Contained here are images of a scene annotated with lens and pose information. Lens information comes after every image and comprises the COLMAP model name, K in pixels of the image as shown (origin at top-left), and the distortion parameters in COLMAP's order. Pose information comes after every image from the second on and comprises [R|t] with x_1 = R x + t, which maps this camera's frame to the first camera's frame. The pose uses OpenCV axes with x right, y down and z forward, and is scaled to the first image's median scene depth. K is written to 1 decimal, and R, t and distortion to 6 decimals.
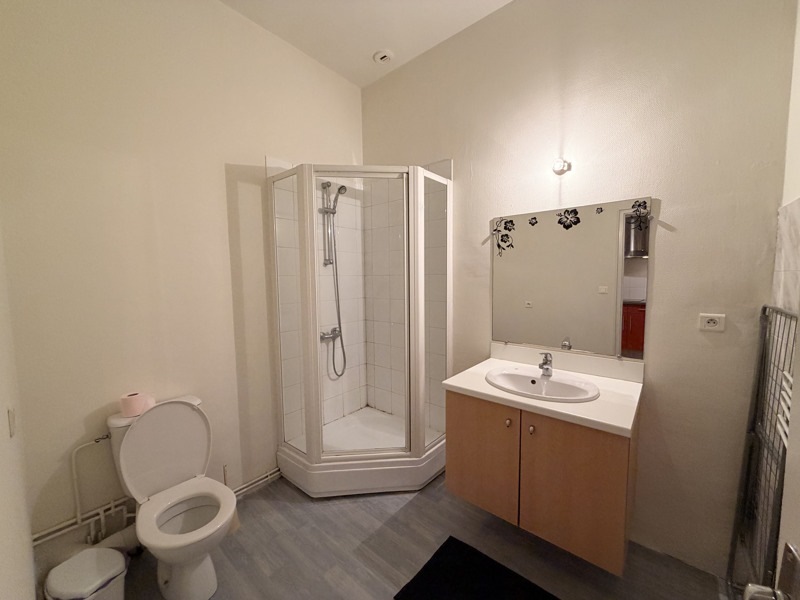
lens RADIAL K [[320.5, 0, 399.7], [0, 320.5, 300.1], [0, 0, 1]] dist [0.000624, 0.000154]
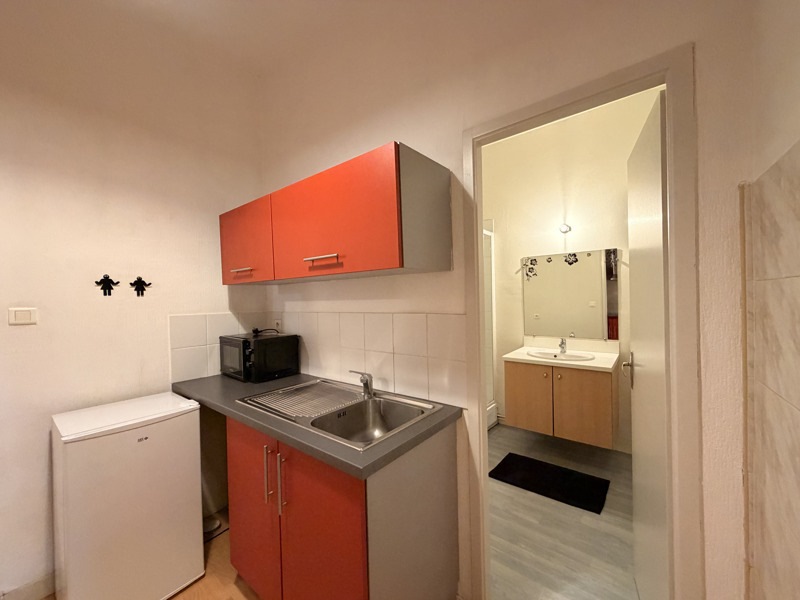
lens RADIAL K [[320.5, 0, 402.0], [0, 320.5, 301.0], [0, 0, 1]] dist [0.000624, 0.000154]
pose [[0.999334, -0.014369, 0.033556, -0.398651], [0.016503, 0.997800, -0.064209, 0.057434], [-0.032560, 0.064720, 0.997372, -0.604600]]
